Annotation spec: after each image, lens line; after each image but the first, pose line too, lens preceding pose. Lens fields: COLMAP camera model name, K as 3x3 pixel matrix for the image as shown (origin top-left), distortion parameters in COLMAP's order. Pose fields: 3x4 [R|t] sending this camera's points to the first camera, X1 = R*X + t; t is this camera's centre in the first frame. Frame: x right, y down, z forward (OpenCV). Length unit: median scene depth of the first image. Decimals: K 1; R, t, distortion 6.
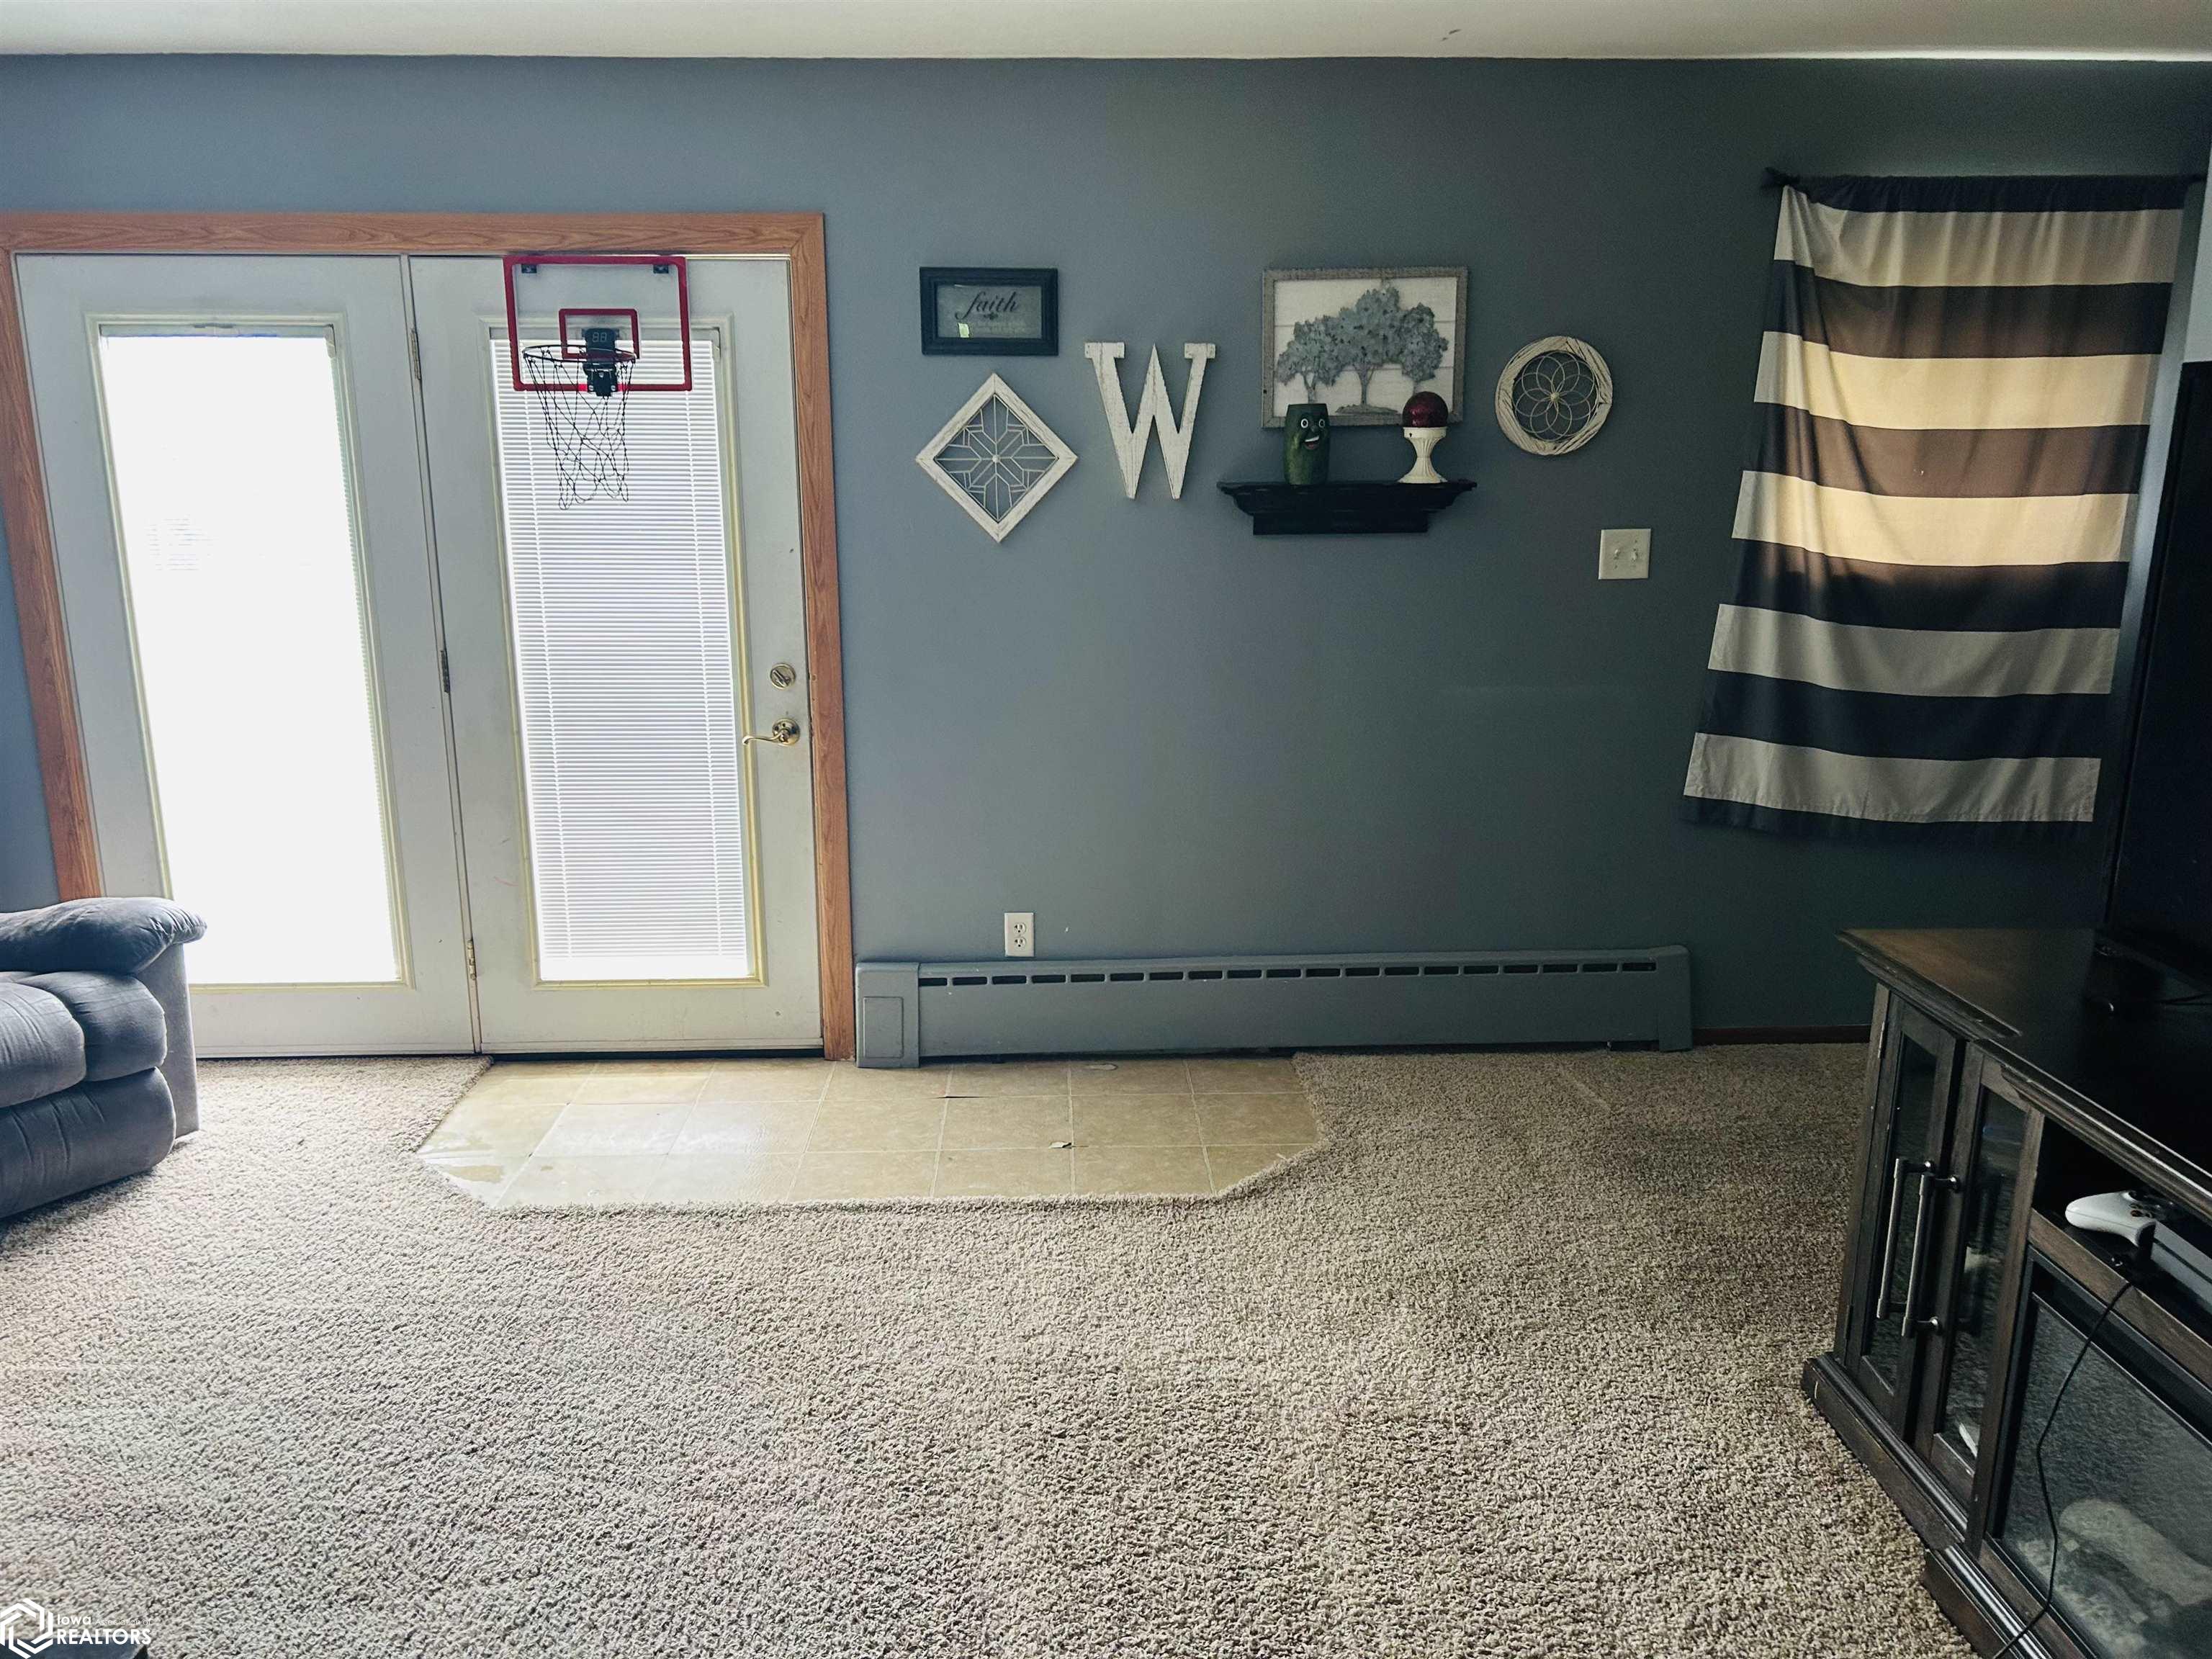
lens RADIAL K [[1665.3, 0, 1099.2], [0, 1665.3, 834.5], [0, 0, 1]] dist [0.035785, -0.037095]
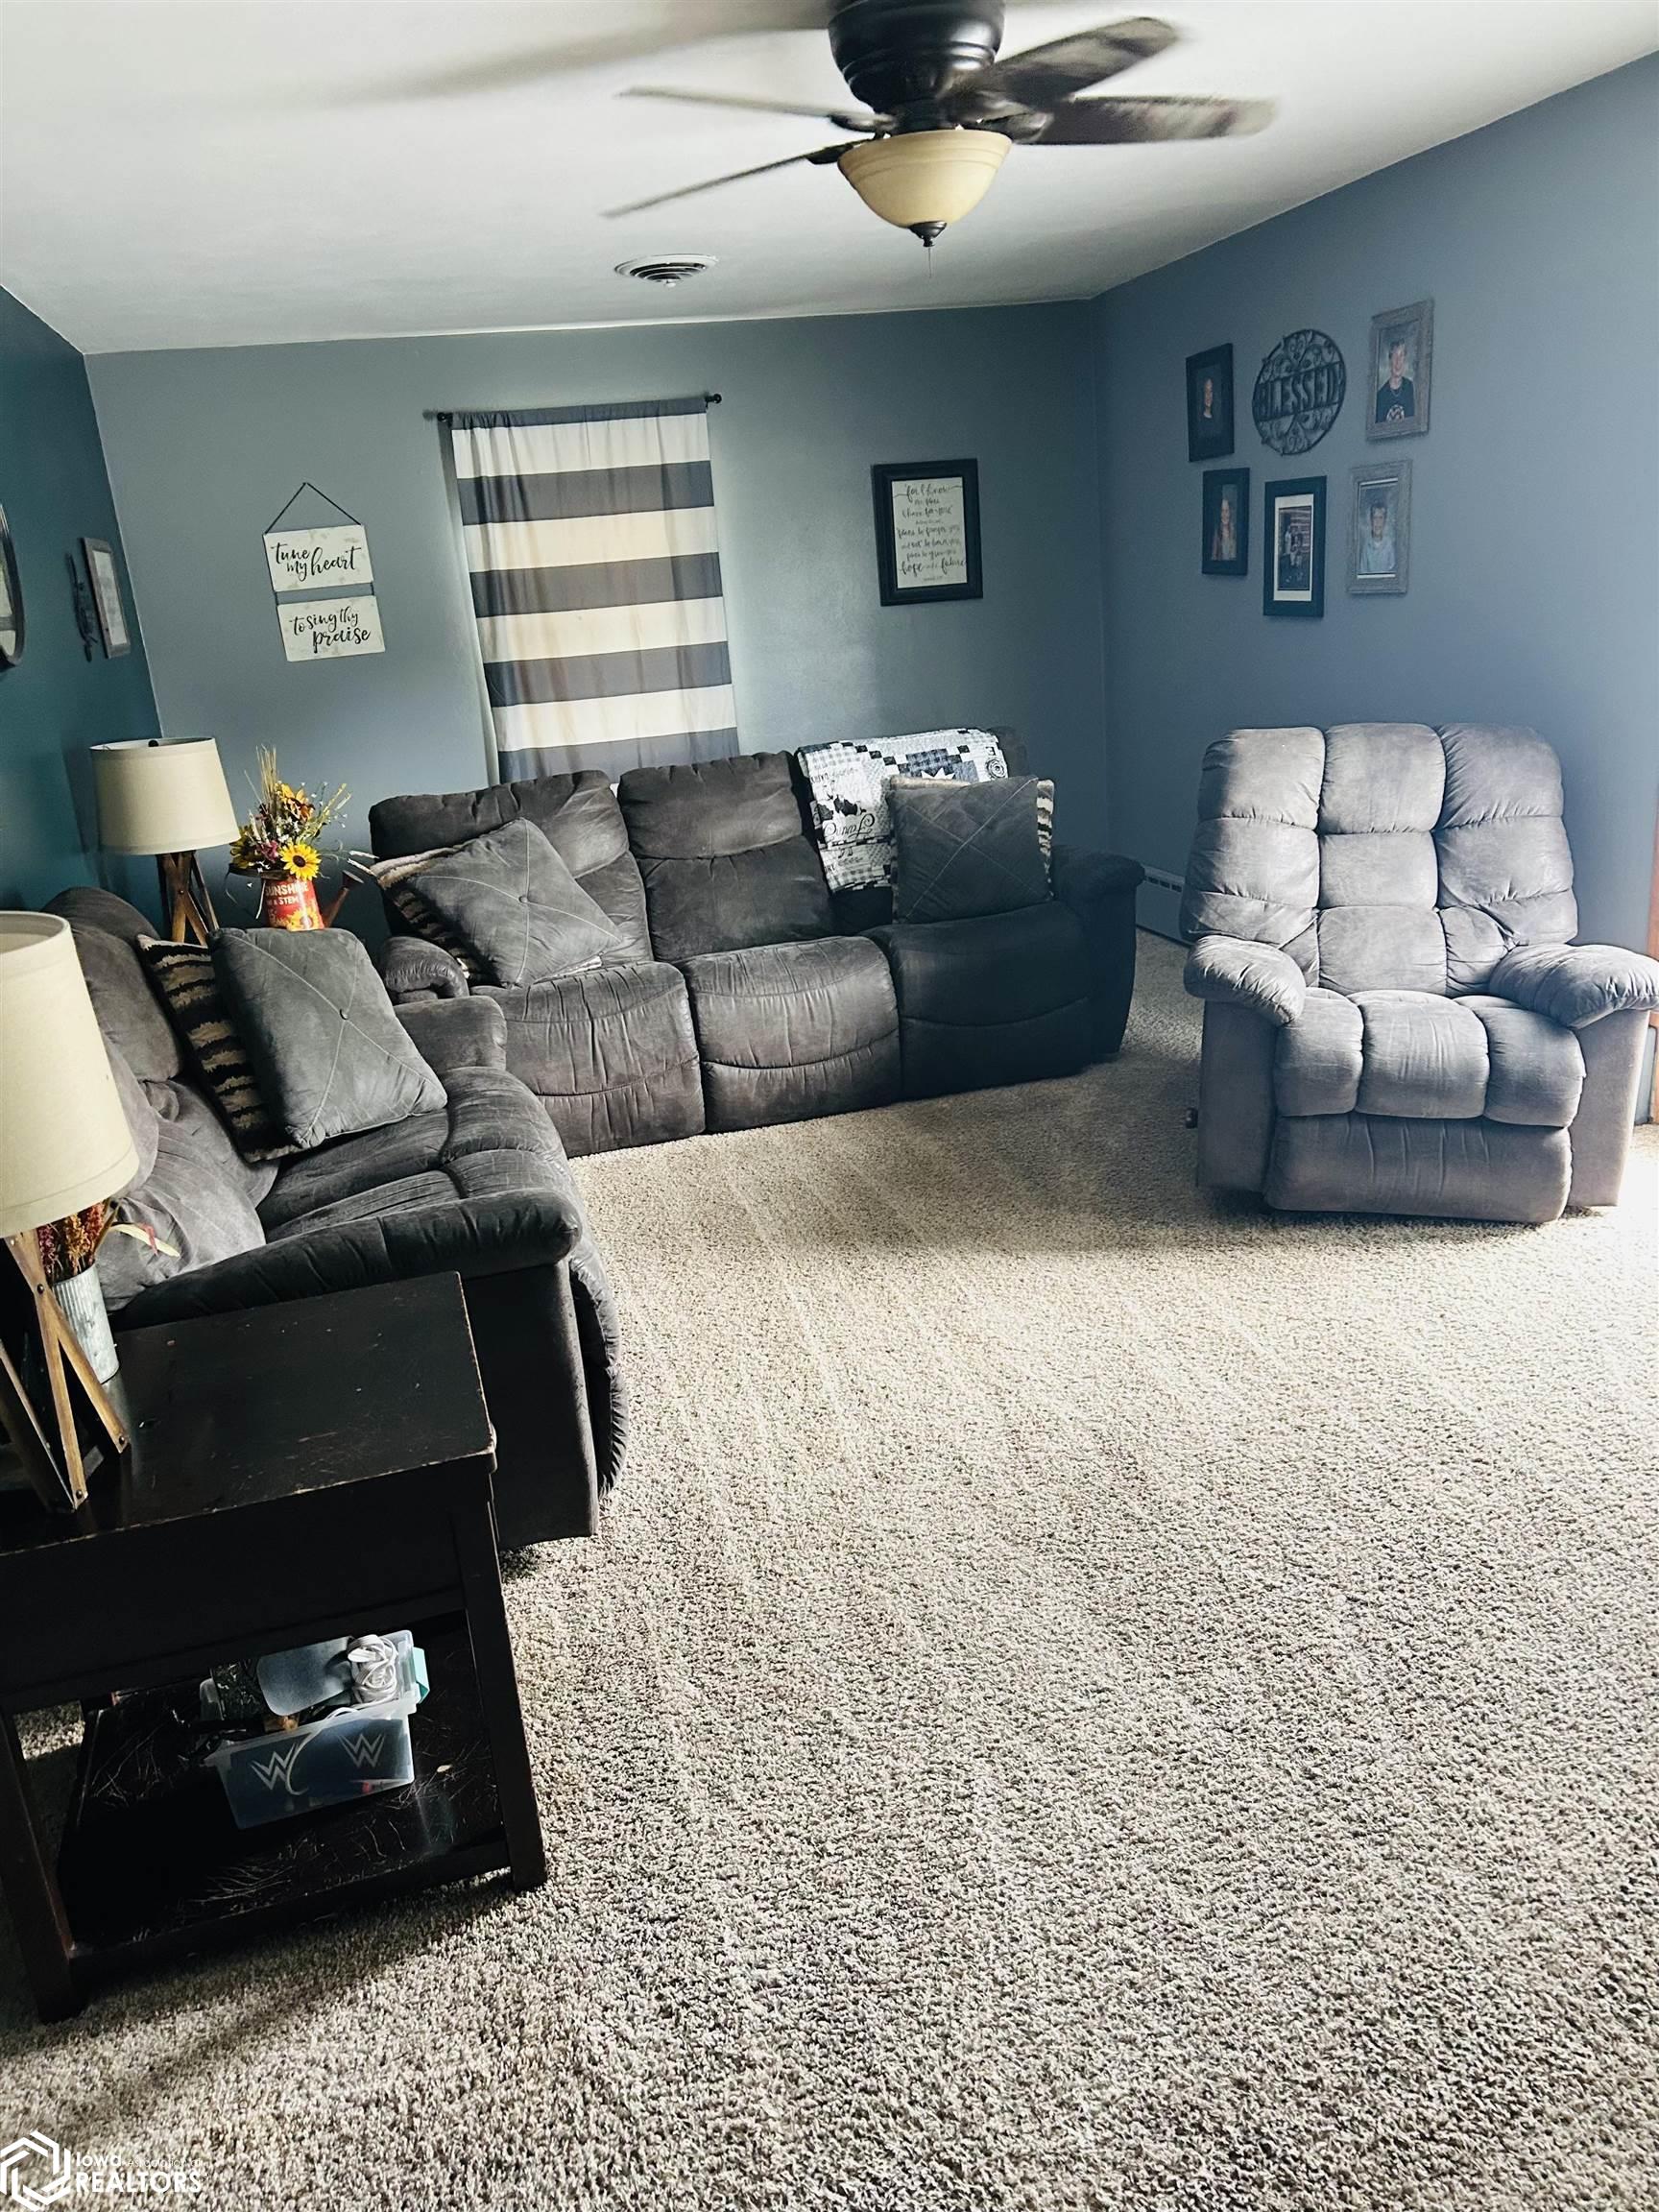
lens RADIAL K [[1665.3, 0, 823.9], [0, 1665.3, 1113.8], [0, 0, 1]] dist [0.035785, -0.037095]
pose [[0.225701, 0.281316, -0.932695, 0.255839], [-0.137648, 0.957003, 0.255338, -0.060385], [0.964423, 0.070753, 0.254719, 0.353892]]
